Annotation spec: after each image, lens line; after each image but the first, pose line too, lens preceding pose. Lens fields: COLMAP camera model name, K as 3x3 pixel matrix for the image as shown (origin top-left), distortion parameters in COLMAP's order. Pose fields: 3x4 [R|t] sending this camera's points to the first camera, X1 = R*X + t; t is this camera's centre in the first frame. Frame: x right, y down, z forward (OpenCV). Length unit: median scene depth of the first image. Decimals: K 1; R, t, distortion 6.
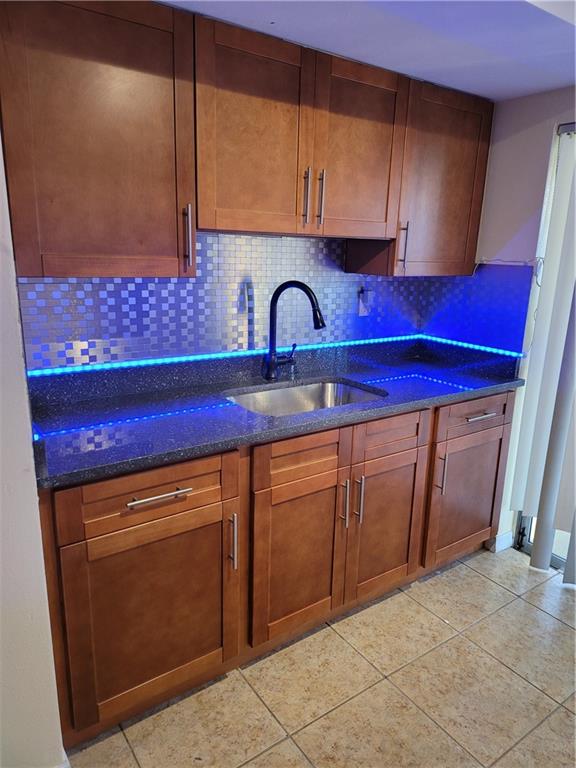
lens RADIAL K [[533.5, 0, 299.6], [0, 533.5, 382.4], [0, 0, 1]] dist [0.049744, -0.047699]
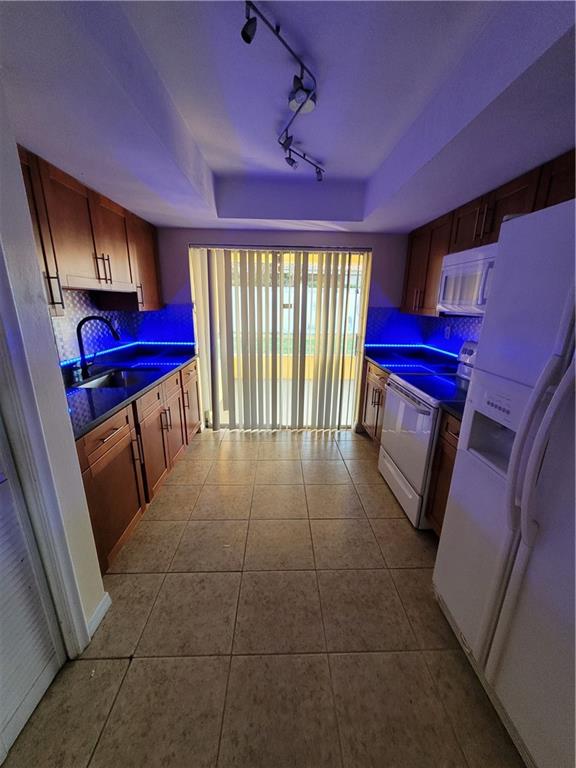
lens RADIAL K [[302.2, 0, 291.0], [0, 302.2, 386.2], [0, 0, 1]] dist [-0.002014, 0.002442]
pose [[0.558452, -0.245026, 0.792524, -0.489181], [0.207350, 0.966285, 0.152639, 0.015480], [-0.803205, 0.079088, 0.590430, -0.087413]]
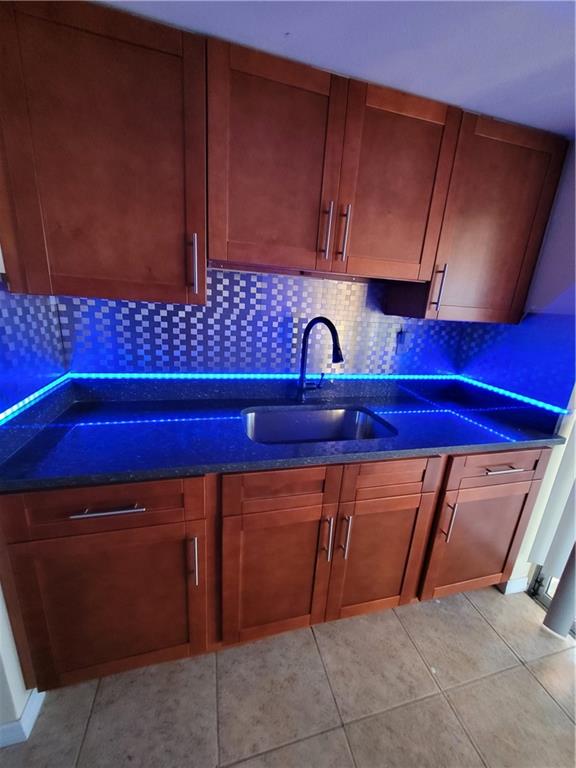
lens RADIAL K [[302.2, 0, 293.3], [0, 302.2, 385.7], [0, 0, 1]] dist [-0.002014, 0.002442]
pose [[0.934258, 0.126929, -0.333244, 0.159632], [-0.123287, 0.991850, 0.032145, -0.062751], [0.334608, 0.011053, 0.942293, 0.395910]]
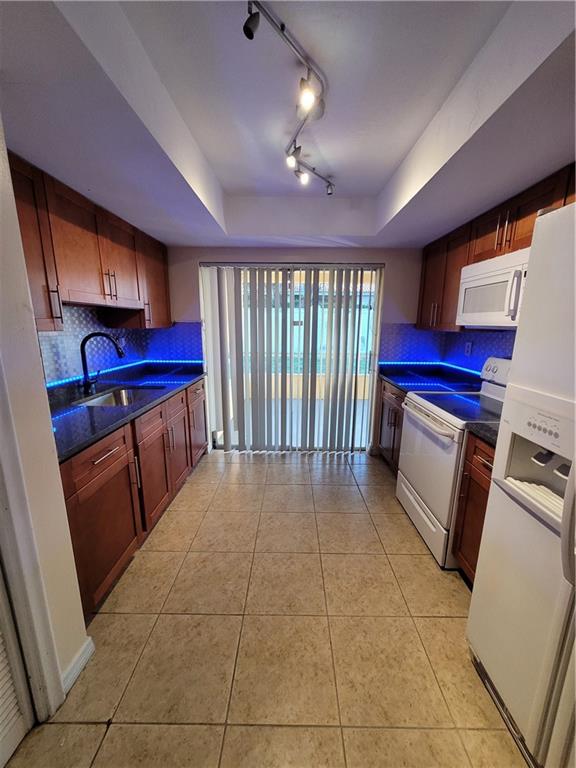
lens RADIAL K [[302.2, 0, 289.8], [0, 302.2, 385.8], [0, 0, 1]] dist [-0.002014, 0.002442]
pose [[0.595114, -0.190001, 0.780858, -0.433163], [0.211074, 0.974491, 0.076252, 0.032198], [-0.775427, 0.119440, 0.620038, -0.058249]]
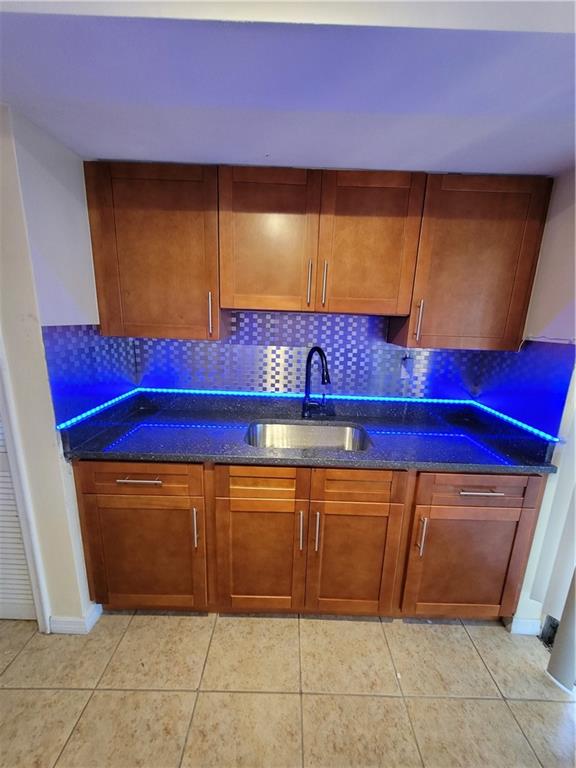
lens RADIAL K [[302.2, 0, 294.5], [0, 302.2, 386.6], [0, 0, 1]] dist [-0.002014, 0.002442]
pose [[0.809830, 0.124651, -0.573269, 0.385597], [-0.153068, 0.988215, -0.001354, -0.082916], [0.566344, 0.088846, 0.819366, 0.362223]]
